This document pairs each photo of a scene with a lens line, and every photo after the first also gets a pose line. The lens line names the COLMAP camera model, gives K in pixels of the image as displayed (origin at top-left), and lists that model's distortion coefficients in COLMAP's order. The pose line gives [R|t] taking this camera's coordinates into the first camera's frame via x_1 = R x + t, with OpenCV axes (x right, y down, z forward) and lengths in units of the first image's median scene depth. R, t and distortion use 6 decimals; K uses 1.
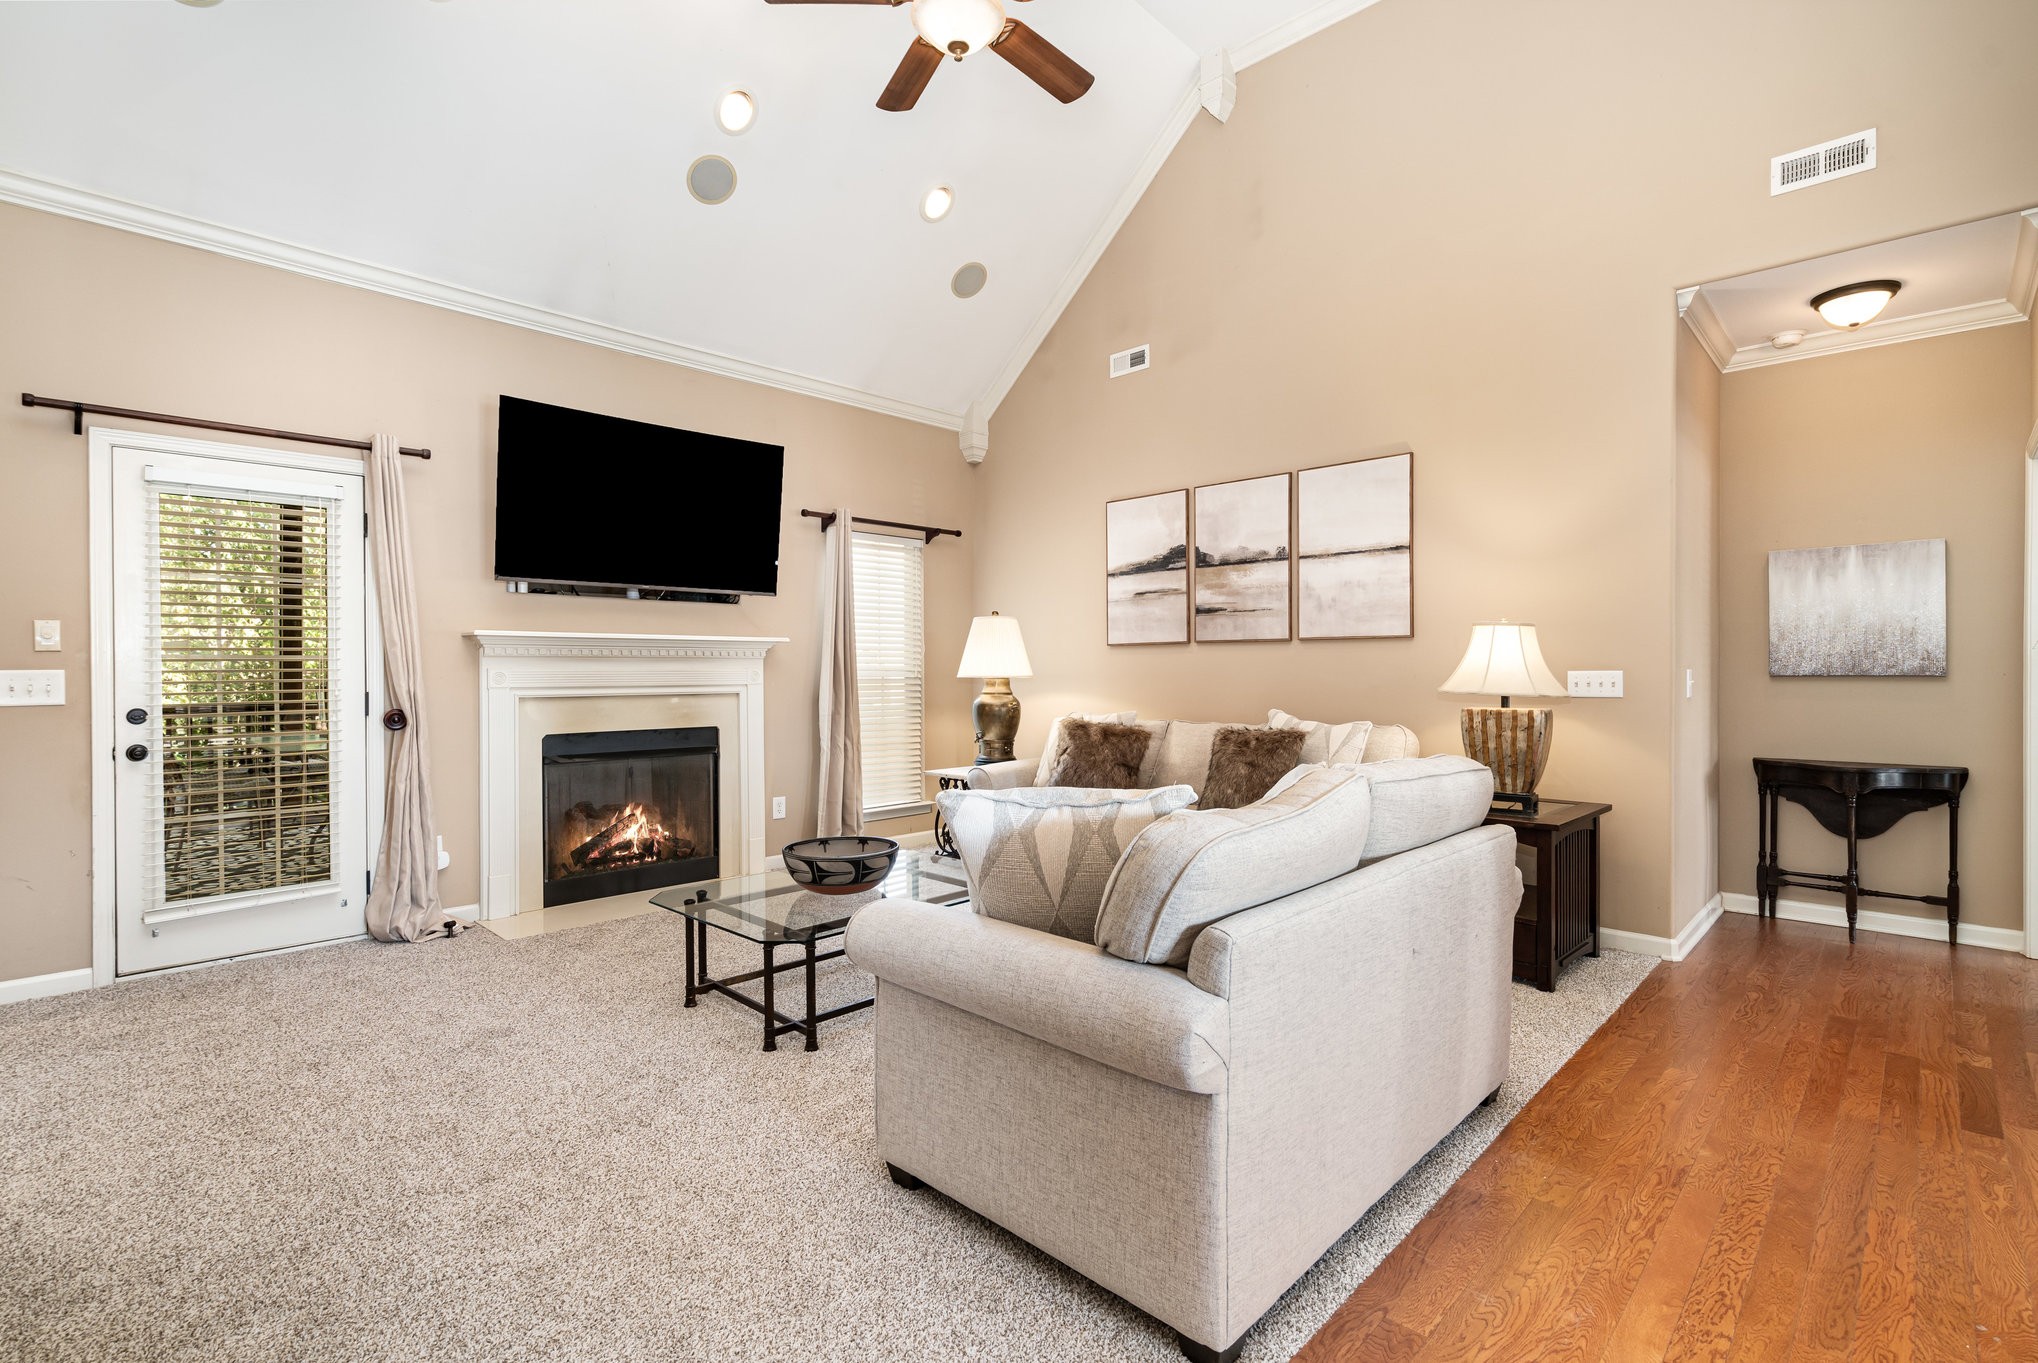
lens RADIAL K [[952.1, 0, 1011.4], [0, 952.1, 676.5], [0, 0, 1]] dist [-0.000386, 0.000106]
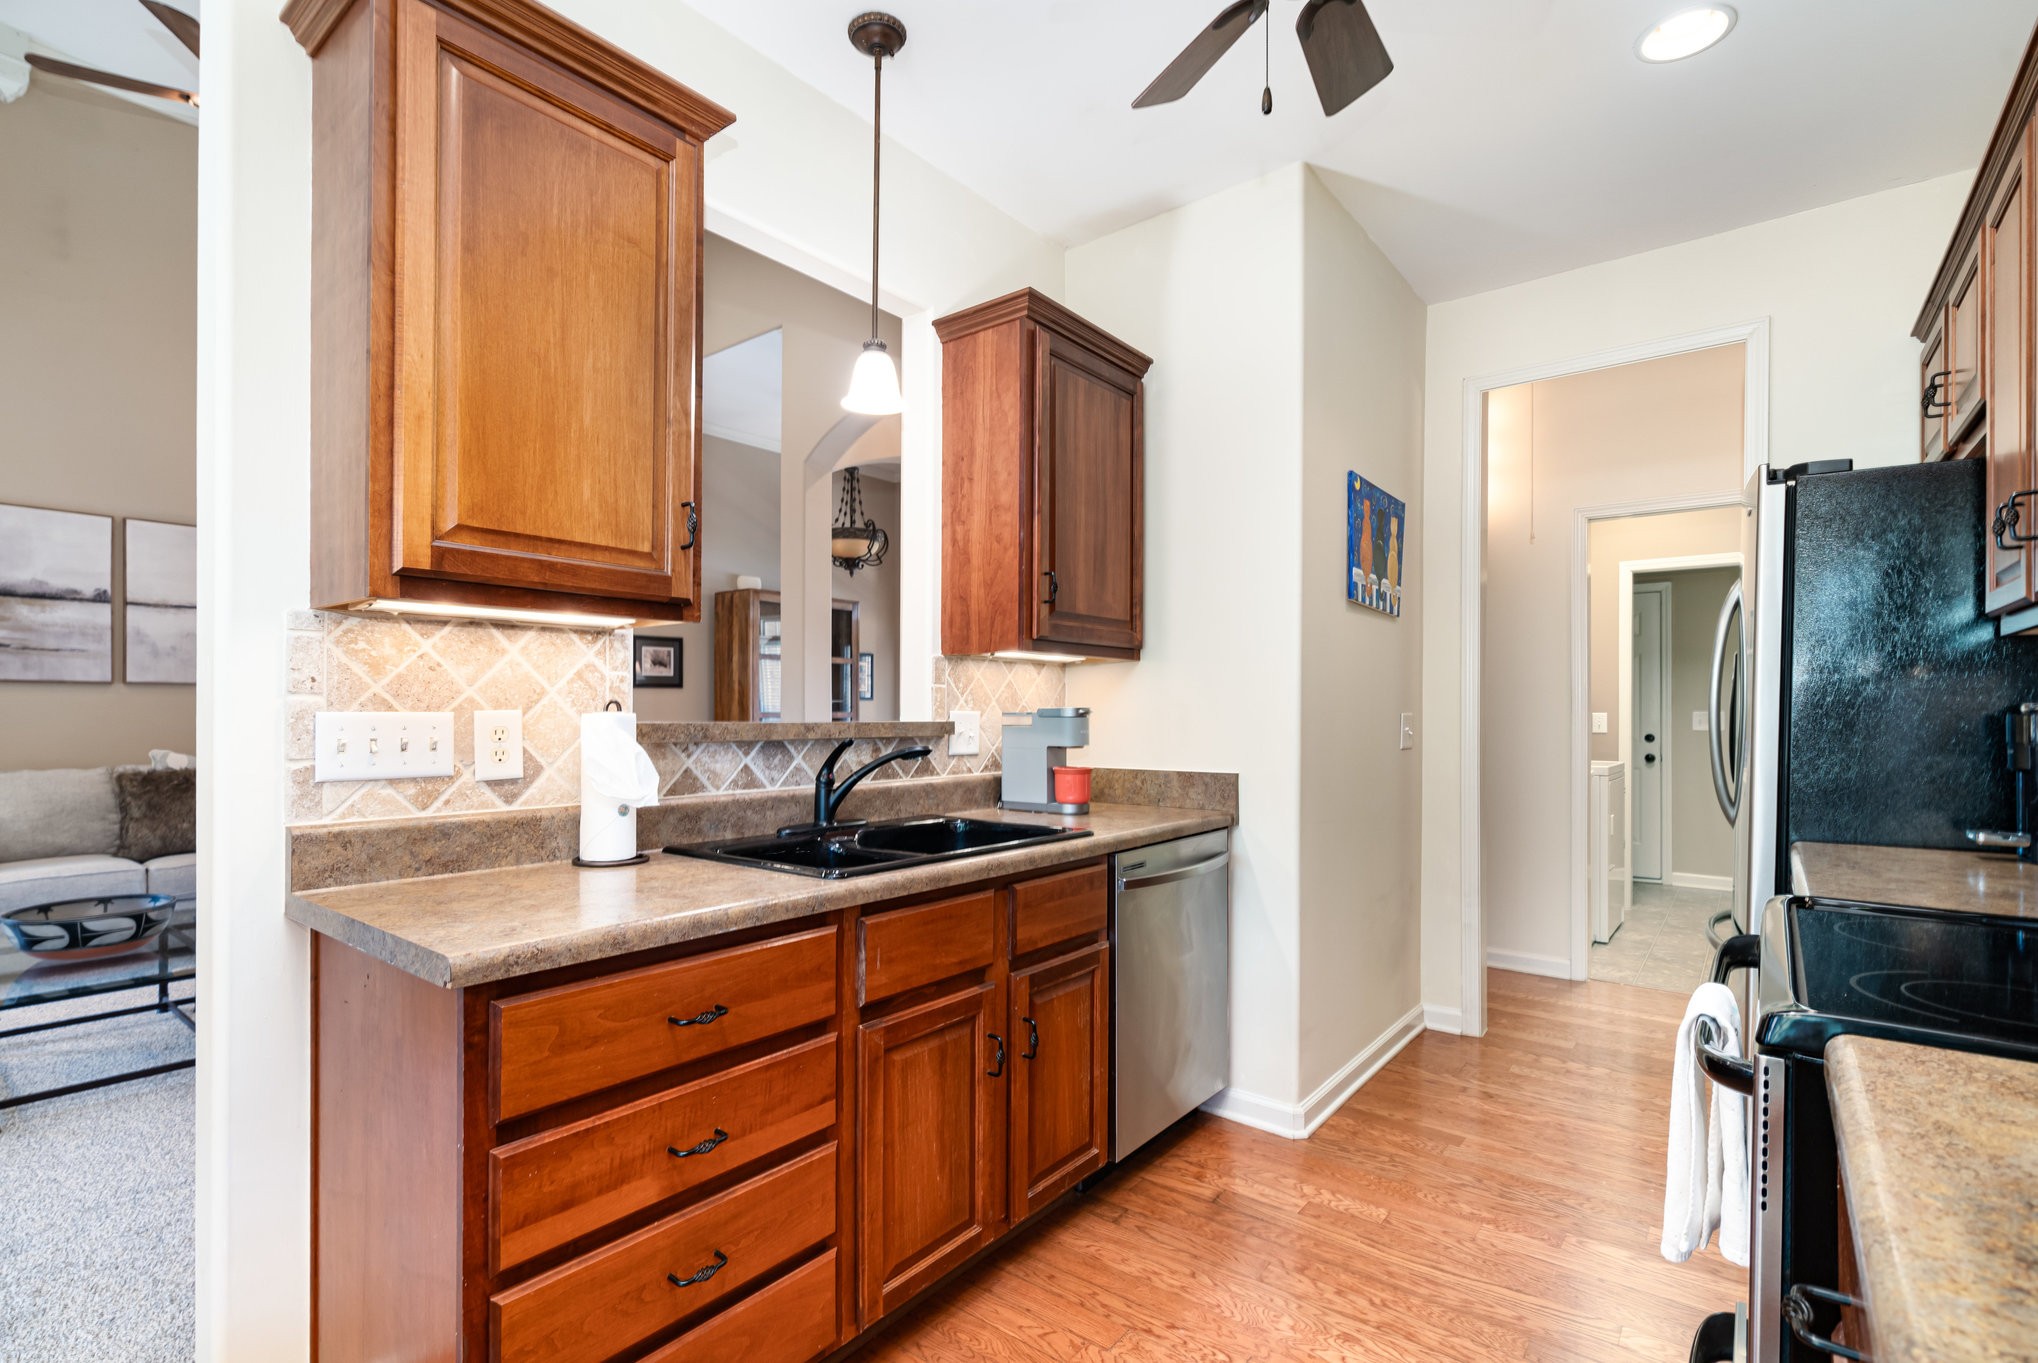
lens RADIAL K [[933.8, 0, 1009.9], [0, 933.8, 710.9], [0, 0, 1]] dist [-0.001889, -0.000611]
pose [[-0.101070, 0.001396, 0.994878, -0.789465], [0.006637, 0.999978, -0.000729, -0.001882], [-0.994857, 0.006530, -0.101077, 0.156334]]
